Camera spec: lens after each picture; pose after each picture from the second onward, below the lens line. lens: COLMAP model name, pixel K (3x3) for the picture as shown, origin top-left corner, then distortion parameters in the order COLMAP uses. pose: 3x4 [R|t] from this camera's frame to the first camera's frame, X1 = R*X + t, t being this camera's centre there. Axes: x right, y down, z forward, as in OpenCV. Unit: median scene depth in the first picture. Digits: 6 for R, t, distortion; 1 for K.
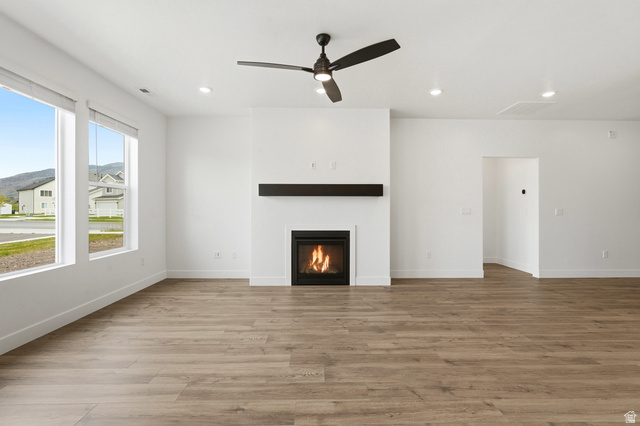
lens RADIAL K [[281.7, 0, 317.3], [0, 281.7, 208.4], [0, 0, 1]] dist [-0.001786, 0.001264]
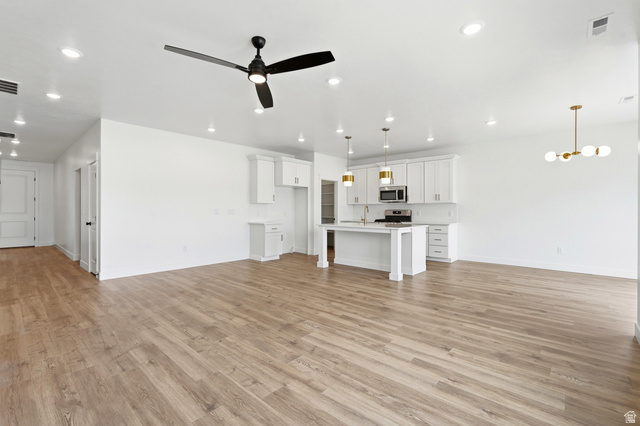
lens RADIAL K [[281.7, 0, 316.8], [0, 281.7, 213.4], [0, 0, 1]] dist [-0.001786, 0.001264]
pose [[-0.724120, -0.006902, 0.689639, -0.699263], [-0.005390, 0.999976, 0.004349, 0.004030], [-0.689653, -0.000568, -0.724140, 1.340463]]
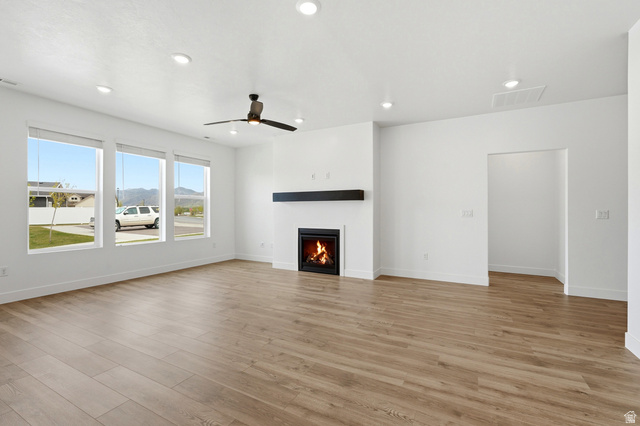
lens RADIAL K [[281.7, 0, 317.6], [0, 281.7, 213.2], [0, 0, 1]] dist [-0.001786, 0.001264]
pose [[0.873034, 0.001236, -0.487658, 0.886339], [0.003908, 0.999947, 0.009531, -0.002862], [0.487644, -0.010227, 0.872983, -0.115106]]
